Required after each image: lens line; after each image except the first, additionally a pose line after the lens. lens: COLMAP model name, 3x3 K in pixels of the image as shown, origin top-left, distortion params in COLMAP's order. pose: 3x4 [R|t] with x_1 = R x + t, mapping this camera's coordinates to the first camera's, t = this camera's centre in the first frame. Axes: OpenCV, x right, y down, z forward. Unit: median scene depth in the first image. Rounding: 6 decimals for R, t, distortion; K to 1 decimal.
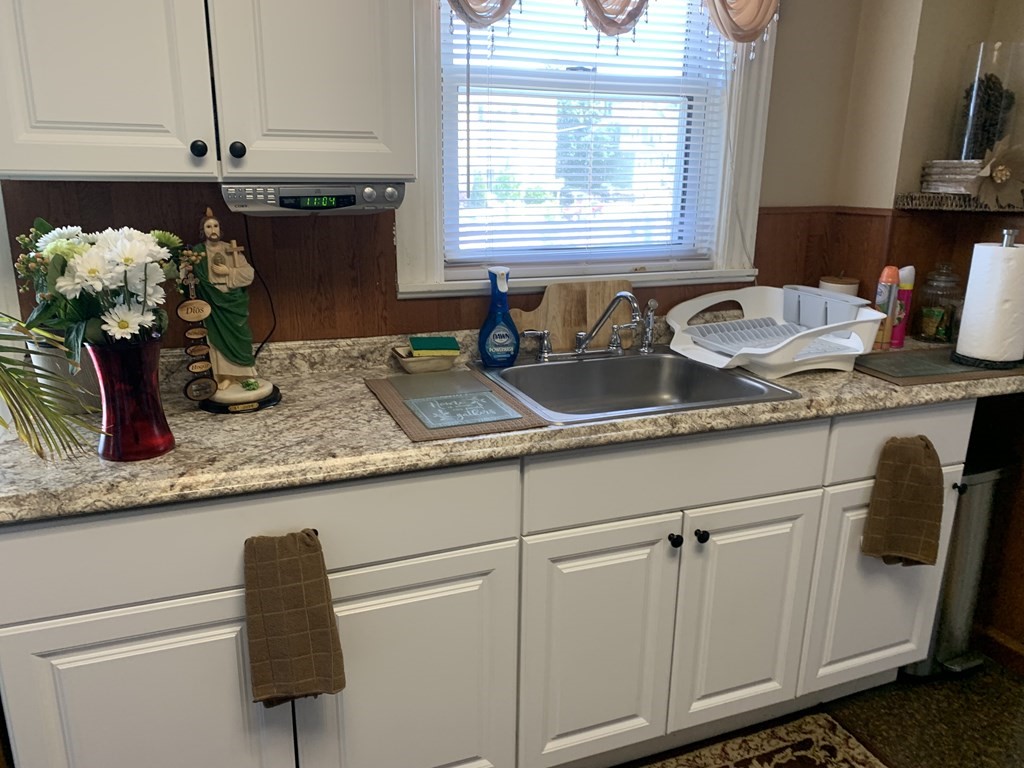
lens RADIAL K [[776.1, 0, 511.8], [0, 776.1, 384.0], [0, 0, 1]] dist [0.045654, -0.047179]
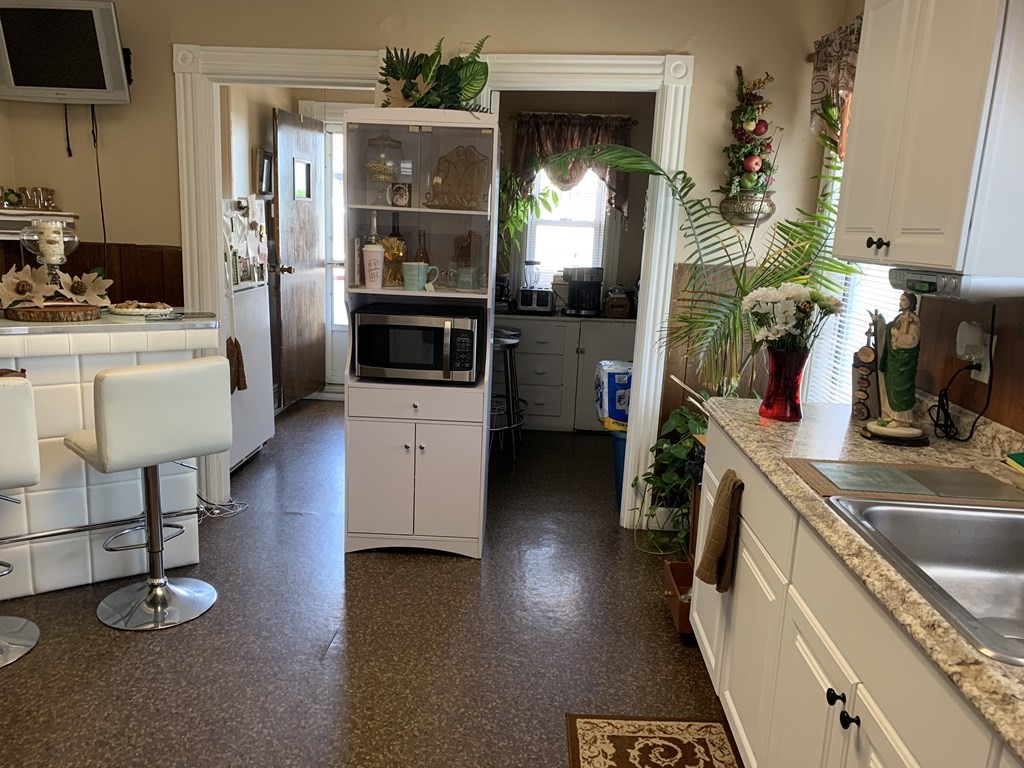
lens RADIAL K [[776.1, 0, 510.7], [0, 776.1, 385.3], [0, 0, 1]] dist [0.045654, -0.047179]
pose [[-0.390853, 0.155760, -0.907179, 1.059358], [-0.299291, 0.910516, 0.285281, -0.237589], [0.870436, 0.383014, -0.309260, 0.838443]]
